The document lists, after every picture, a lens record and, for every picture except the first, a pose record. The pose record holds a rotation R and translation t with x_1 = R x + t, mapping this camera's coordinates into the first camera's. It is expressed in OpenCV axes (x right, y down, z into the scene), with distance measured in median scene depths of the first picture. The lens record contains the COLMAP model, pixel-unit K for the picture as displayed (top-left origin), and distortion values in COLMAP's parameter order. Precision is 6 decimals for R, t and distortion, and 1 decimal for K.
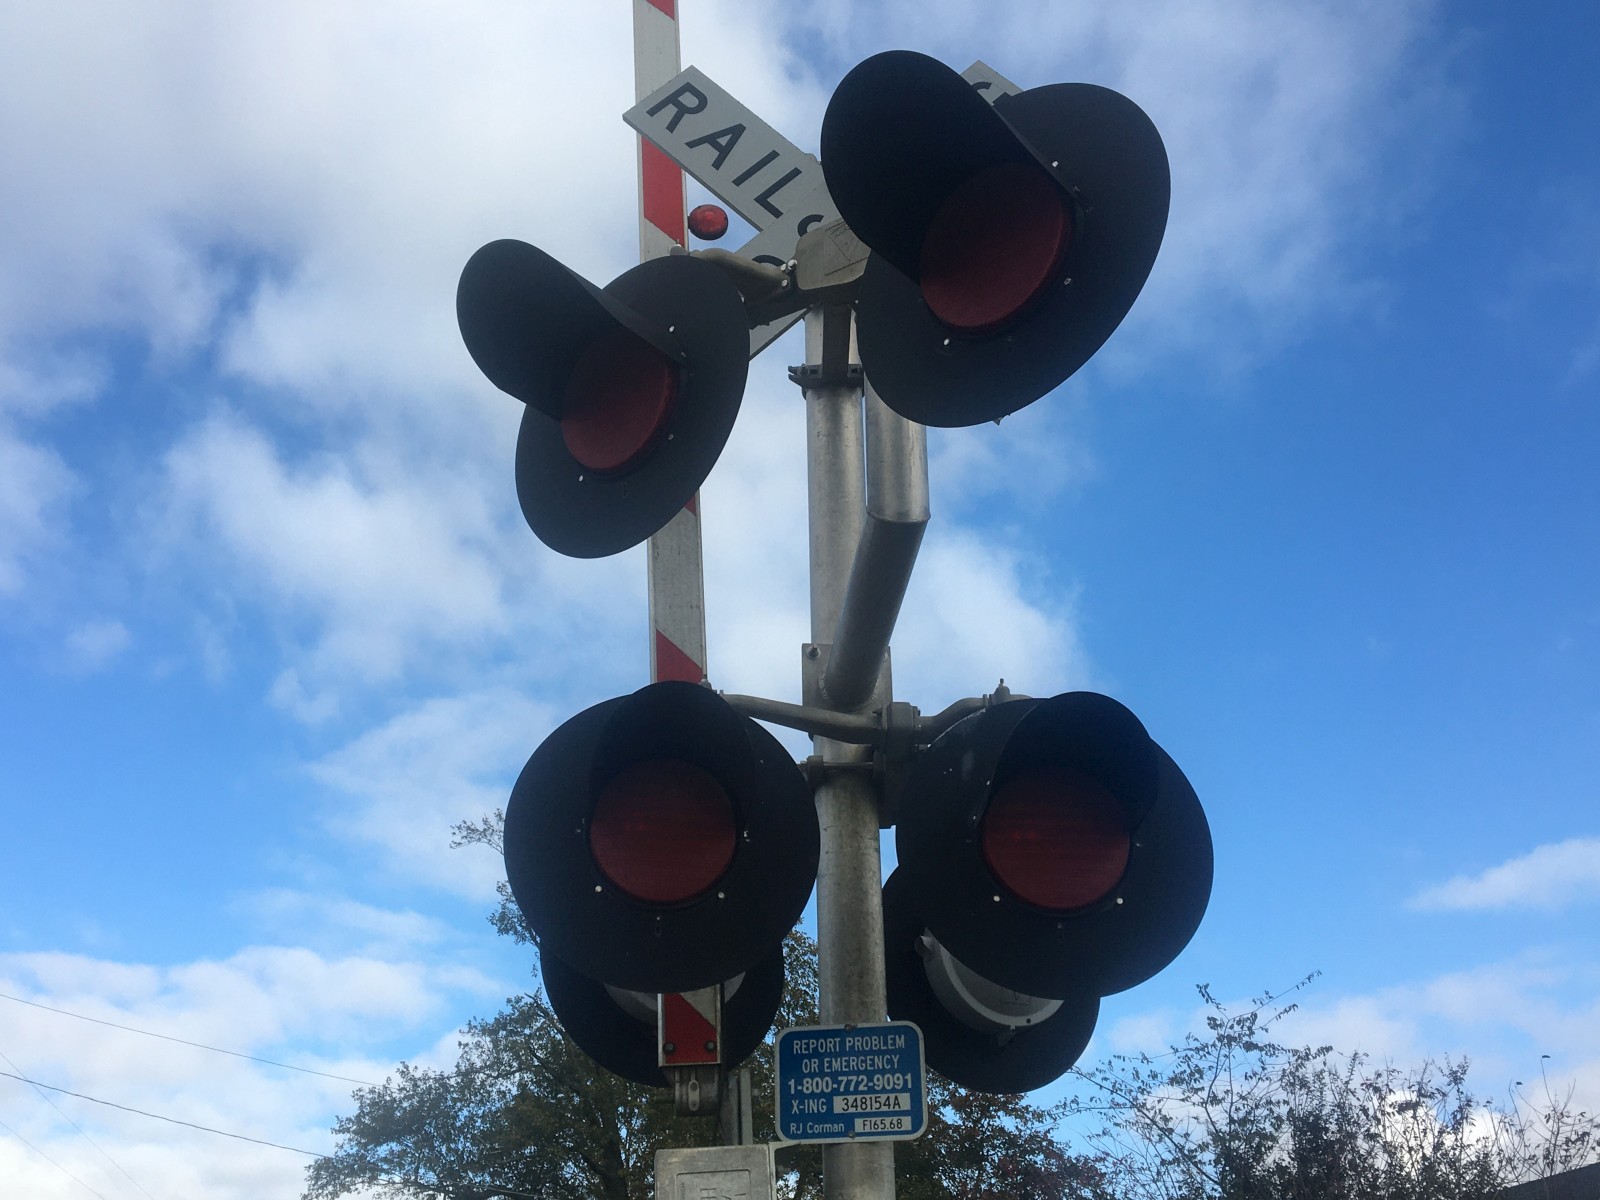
lens RADIAL K [[1481.2, 0, 792.1], [0, 1481.2, 587.6], [0, 0, 1]] dist [0.049485, -0.052703]
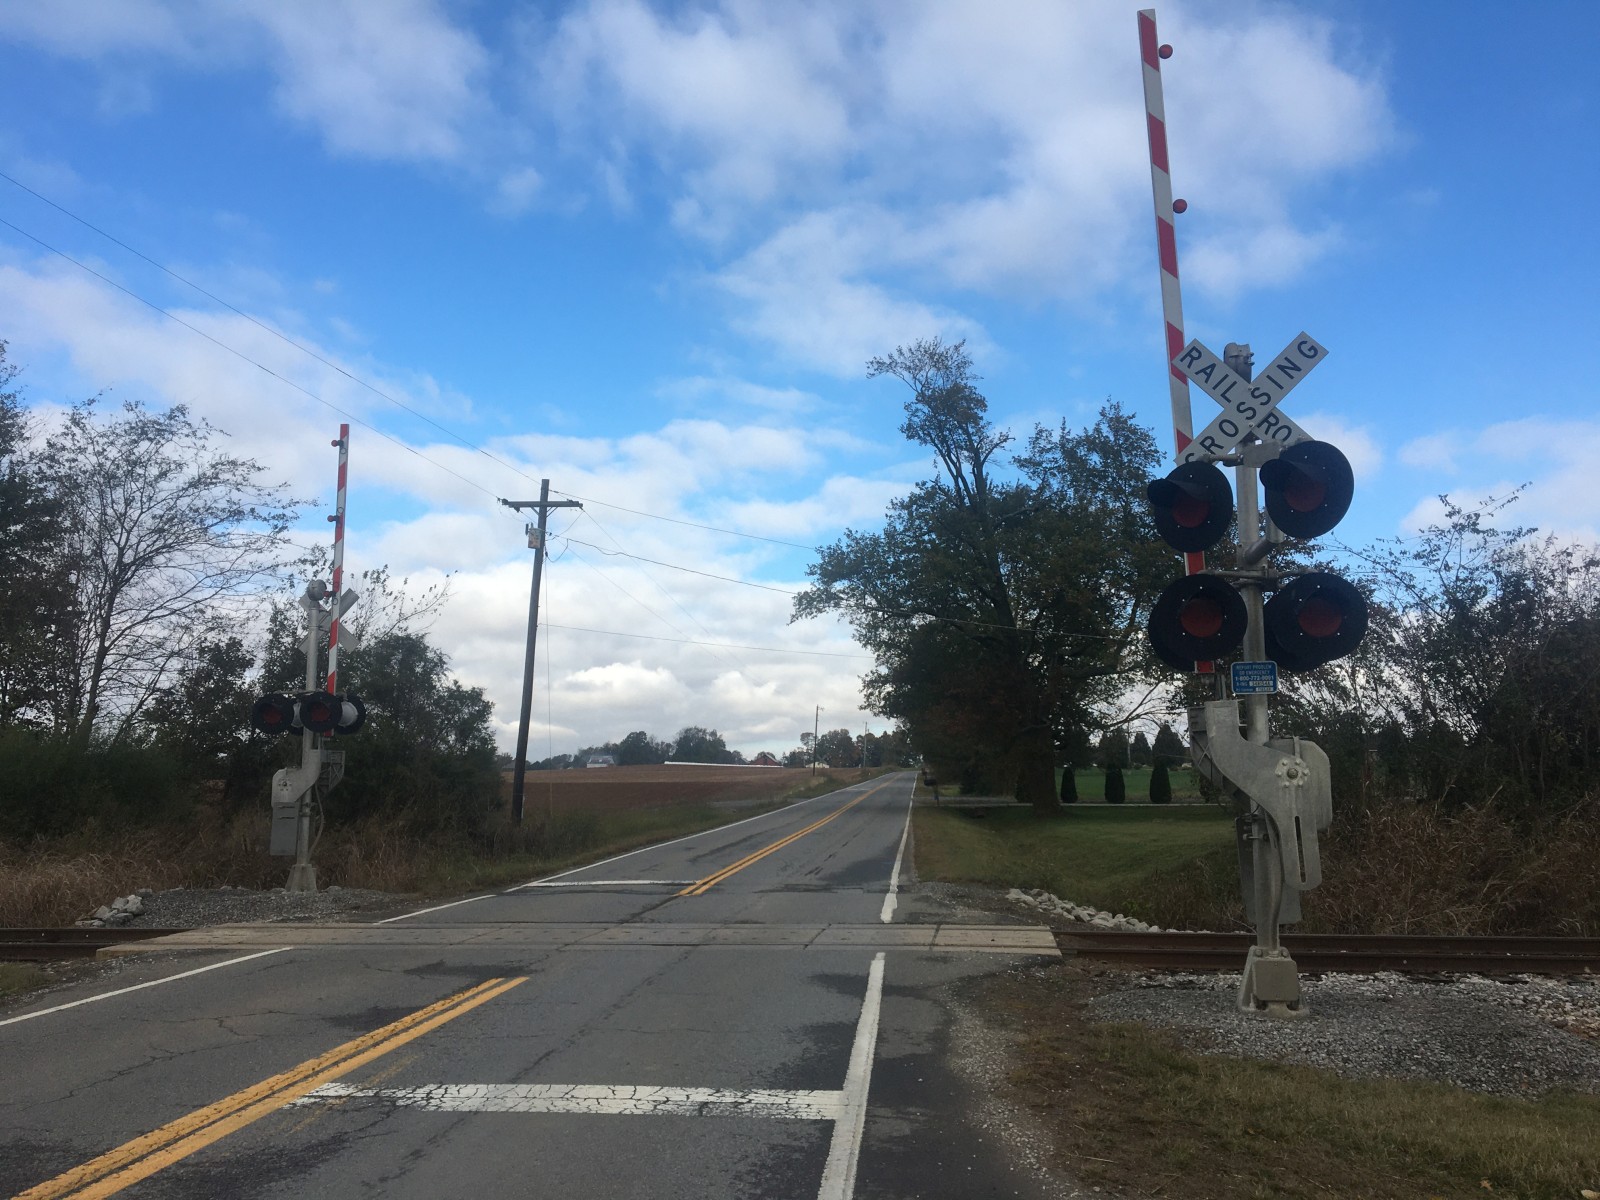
lens RADIAL K [[1344.2, 0, 788.8], [0, 1344.2, 603.8], [0, 0, 1]] dist [0.049756, -0.077767]
pose [[0.974508, -0.018313, -0.223606, -0.031694], [0.104405, 0.919186, 0.379732, -0.117025], [0.198581, -0.393397, 0.897666, -0.205859]]
